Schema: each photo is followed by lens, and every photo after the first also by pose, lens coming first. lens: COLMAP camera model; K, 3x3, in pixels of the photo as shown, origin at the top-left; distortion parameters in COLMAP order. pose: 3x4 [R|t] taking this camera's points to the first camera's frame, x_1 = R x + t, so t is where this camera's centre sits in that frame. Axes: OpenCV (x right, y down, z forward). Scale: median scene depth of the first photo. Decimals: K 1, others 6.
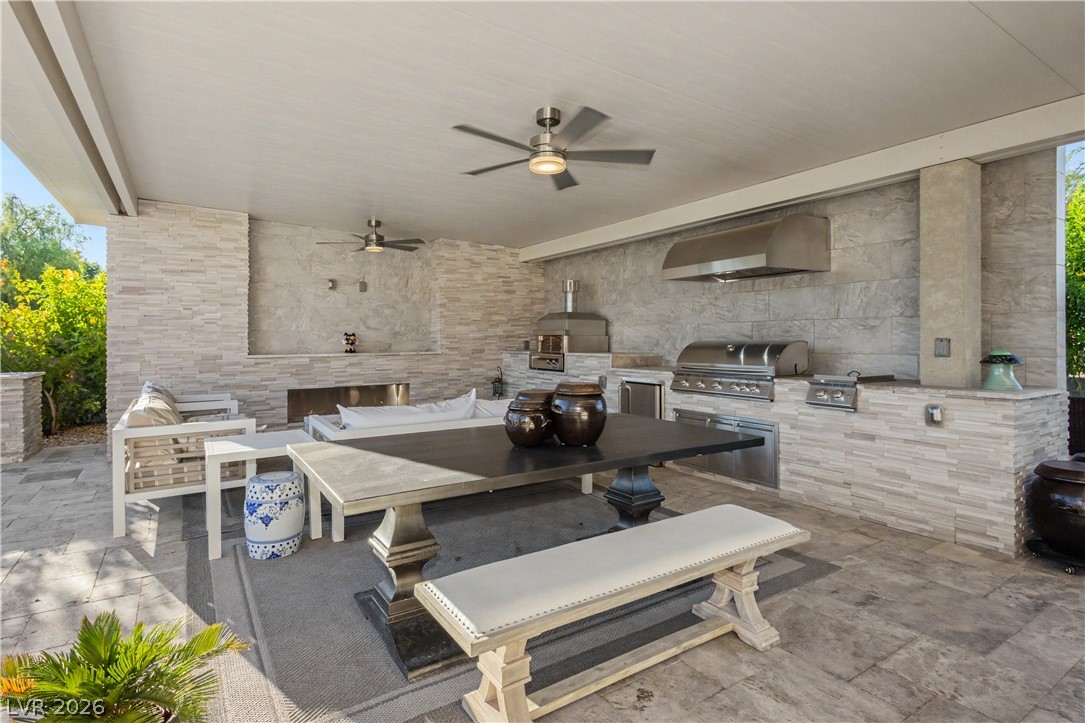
lens RADIAL K [[528.4, 0, 522.3], [0, 528.4, 337.9], [0, 0, 1]] dist [0.003635, 0.000577]
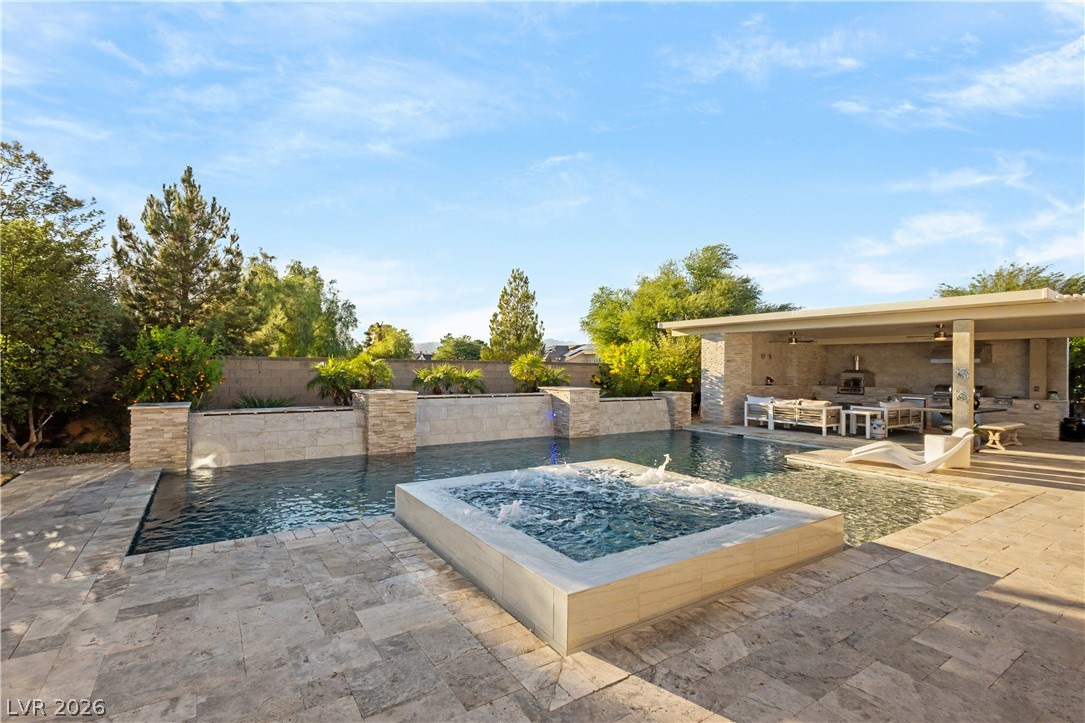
lens RADIAL K [[513.5, 0, 542.5], [0, 513.5, 363.8], [0, 0, 1]] dist [0.002563, 0.000313]
pose [[0.999042, 0.018722, 0.039558, -1.597244], [-0.018560, 0.999818, -0.004456, -0.043826], [-0.039634, 0.003718, 0.999207, -1.400172]]
